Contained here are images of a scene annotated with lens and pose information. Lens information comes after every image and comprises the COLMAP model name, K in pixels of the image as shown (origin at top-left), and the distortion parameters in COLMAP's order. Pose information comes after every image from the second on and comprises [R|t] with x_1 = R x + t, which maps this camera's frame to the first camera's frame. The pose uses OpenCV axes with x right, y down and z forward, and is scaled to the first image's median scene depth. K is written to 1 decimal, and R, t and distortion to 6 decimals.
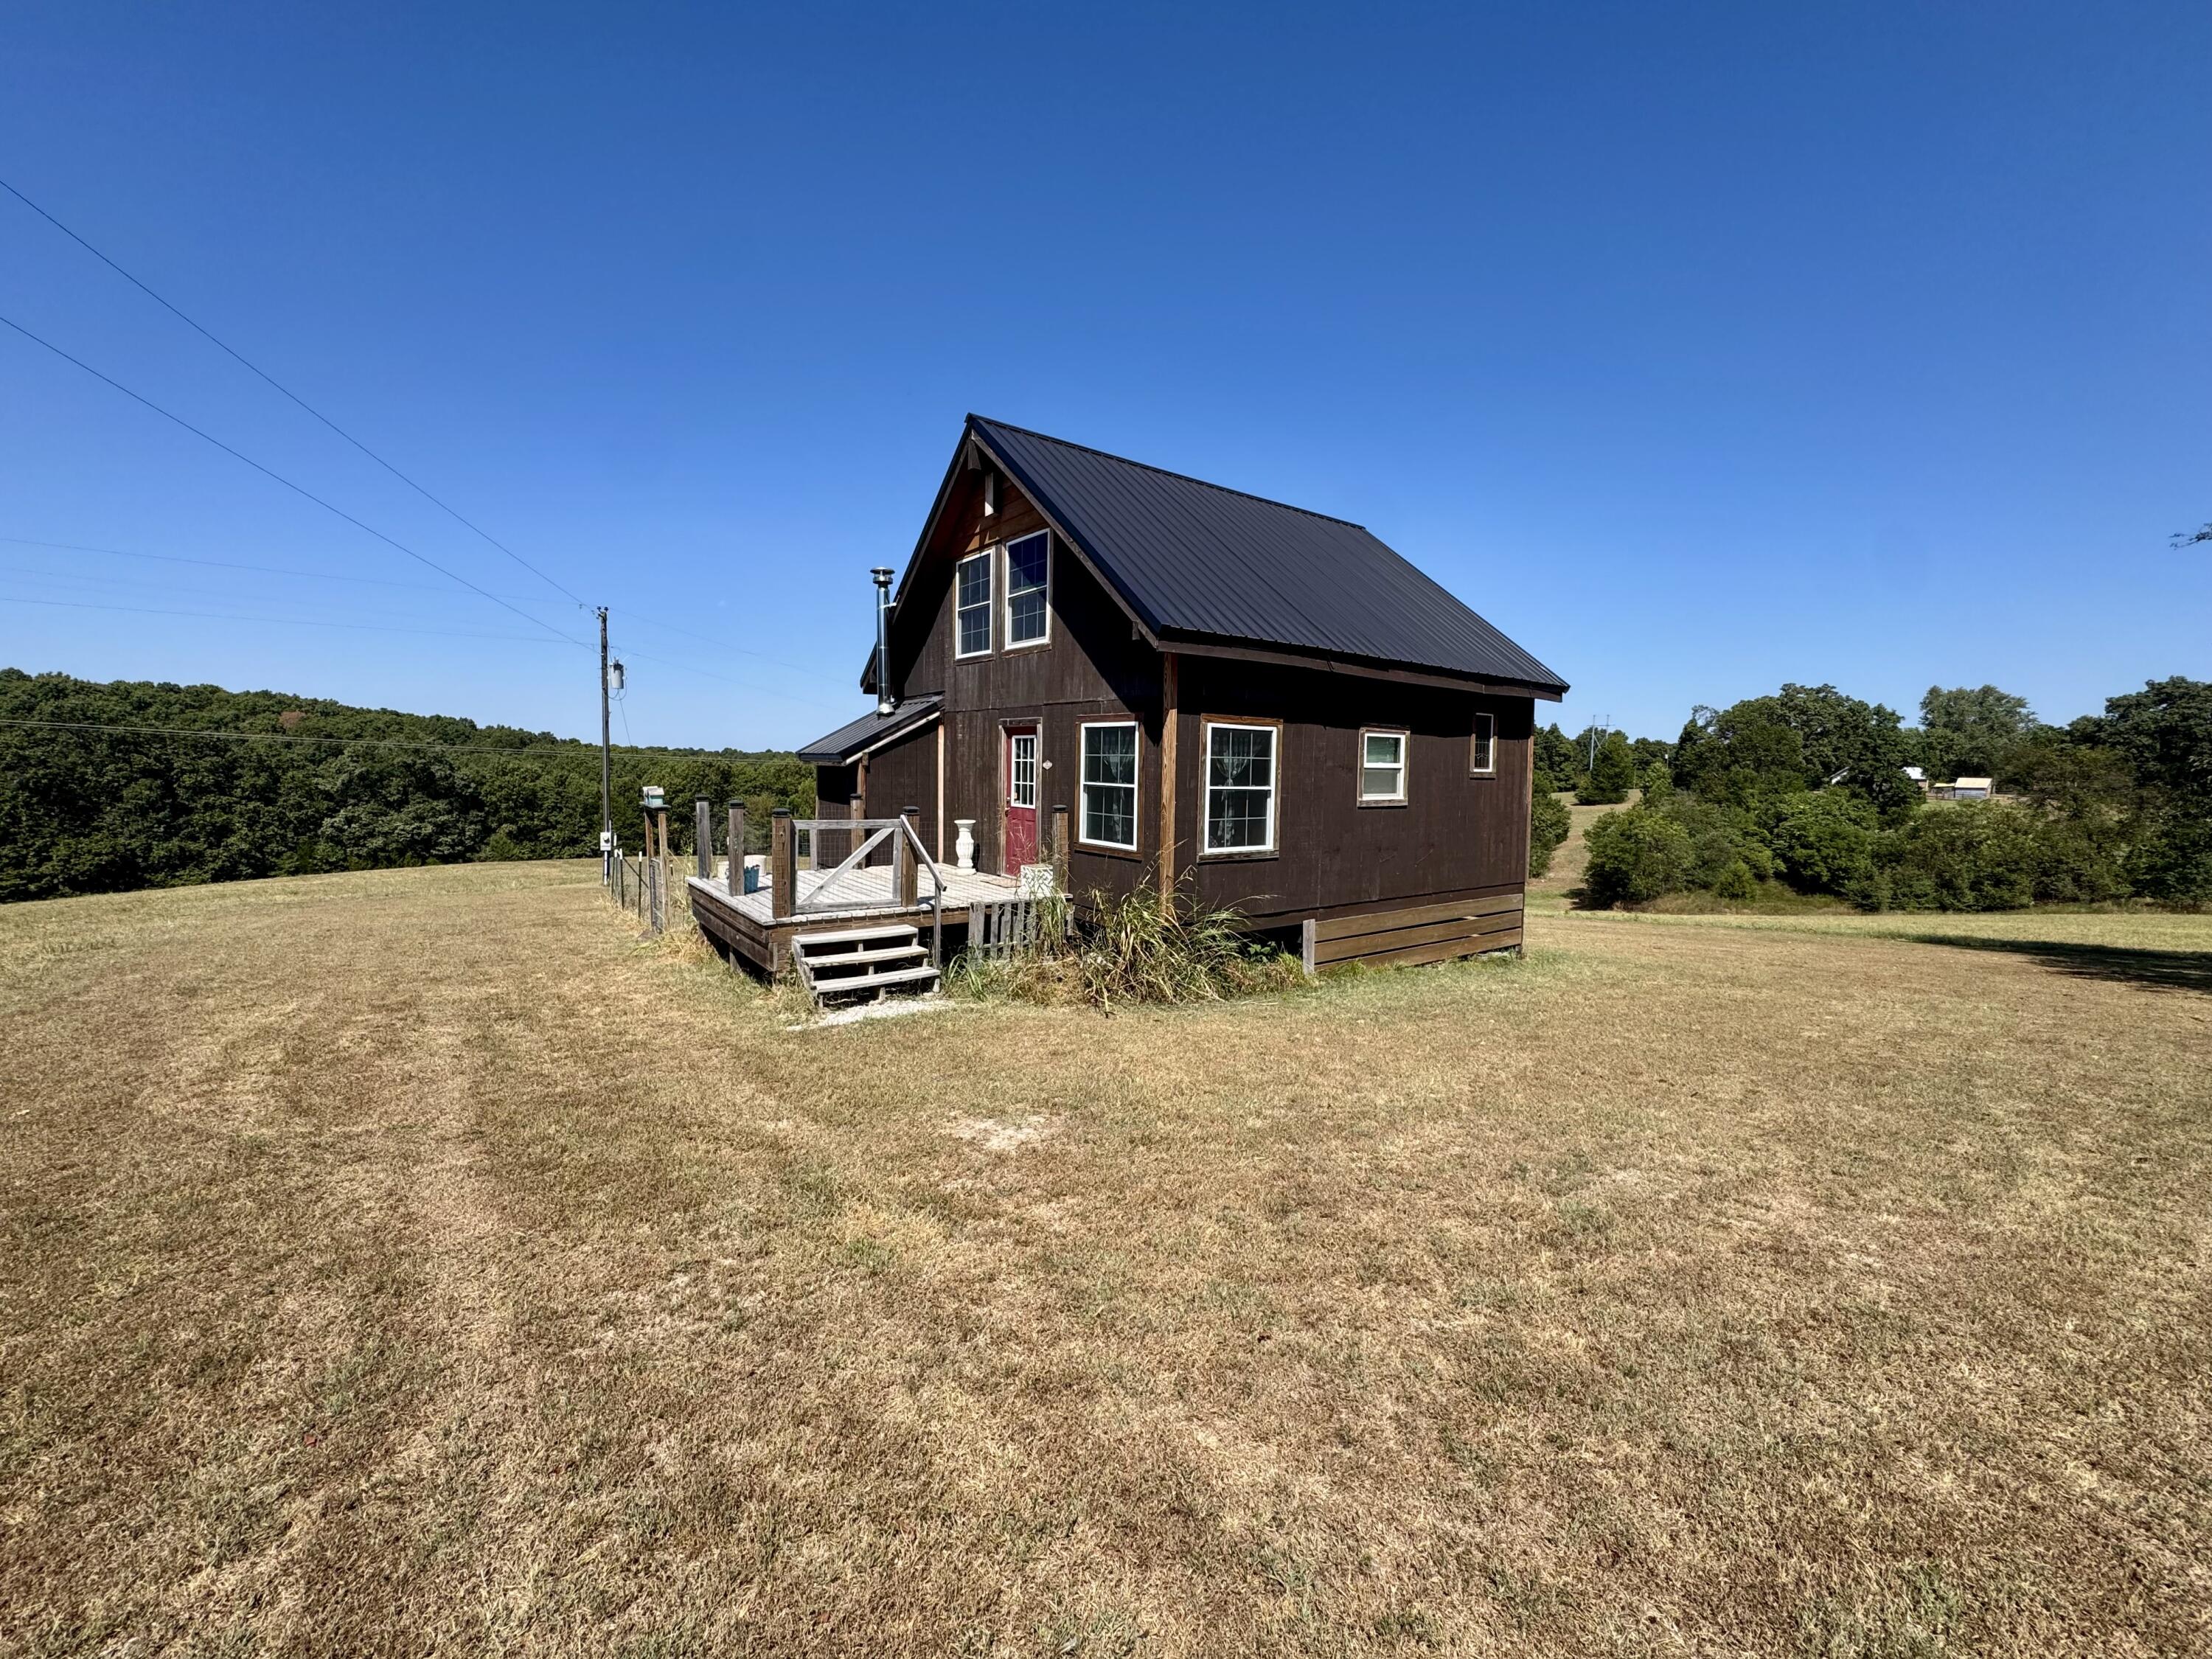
lens RADIAL K [[881.4, 0, 1106.8], [0, 881.4, 826.1], [0, 0, 1]] dist [-0.000642, -0.000065]
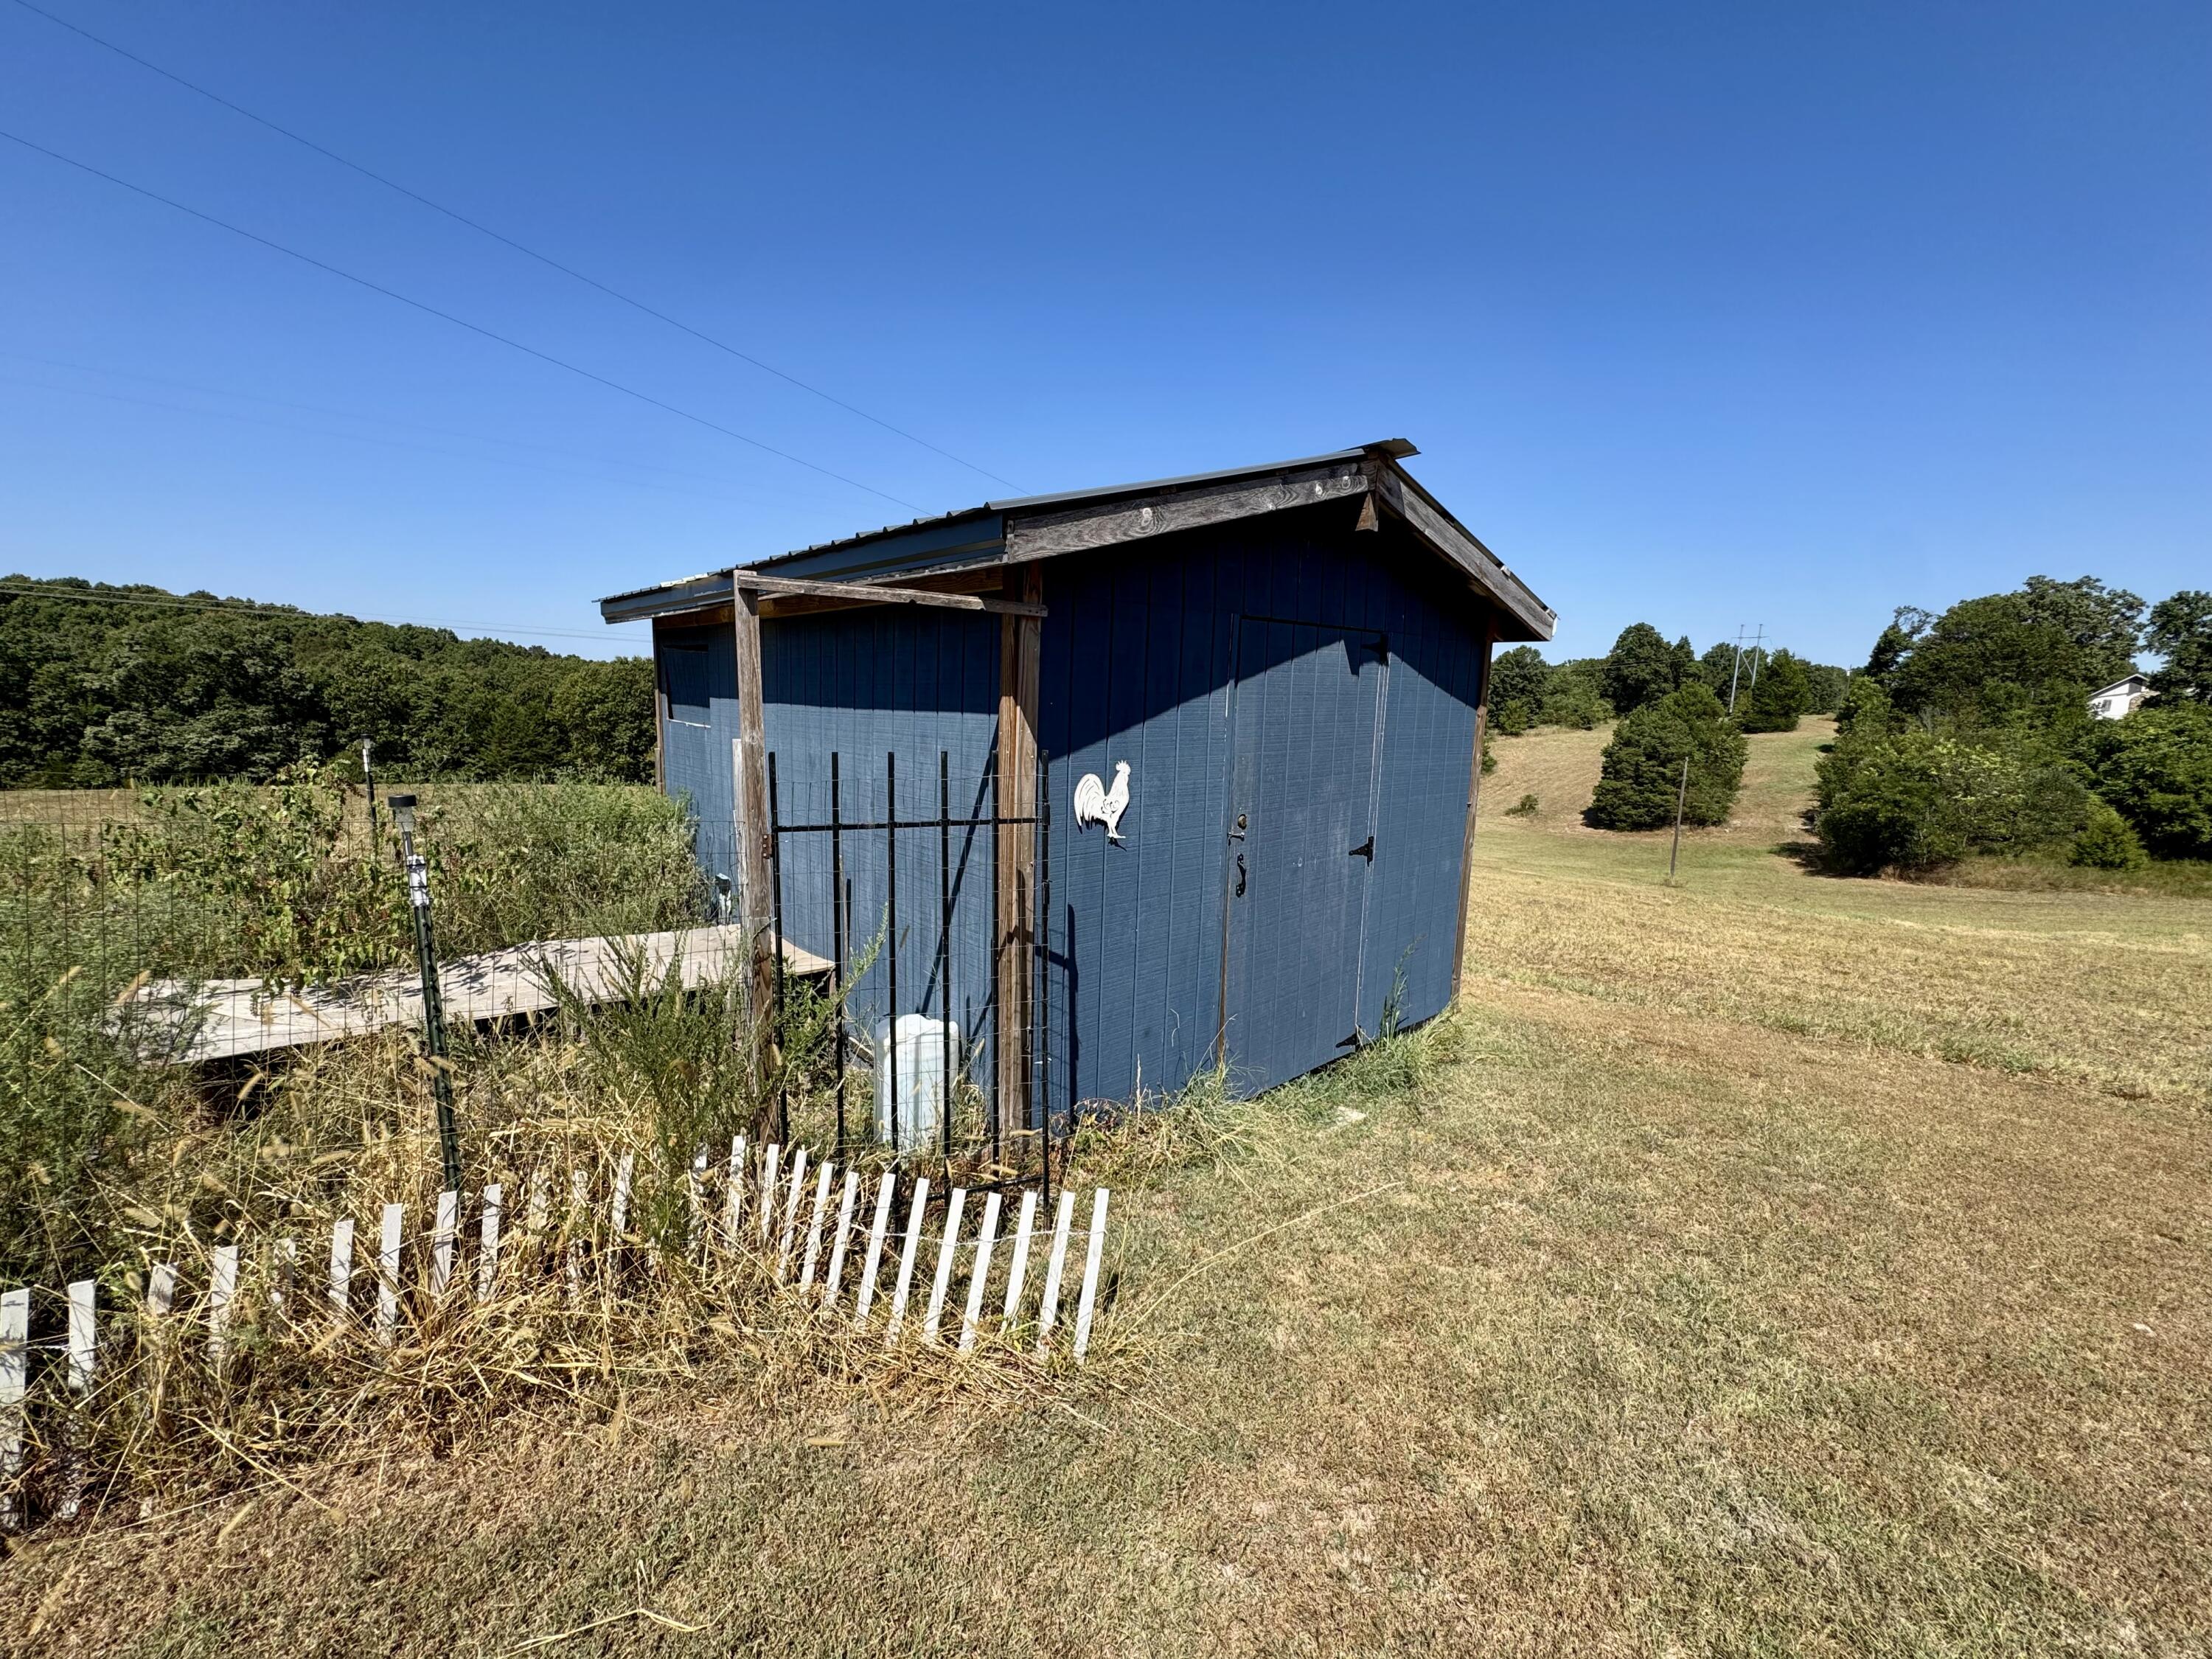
lens RADIAL K [[881.4, 0, 1099.4], [0, 881.4, 827.4], [0, 0, 1]] dist [-0.000642, -0.000065]
pose [[0.998418, 0.014785, -0.054244, 0.003646], [-0.010460, 0.996807, 0.079159, 0.007447], [0.055241, -0.078467, 0.995385, 0.278363]]
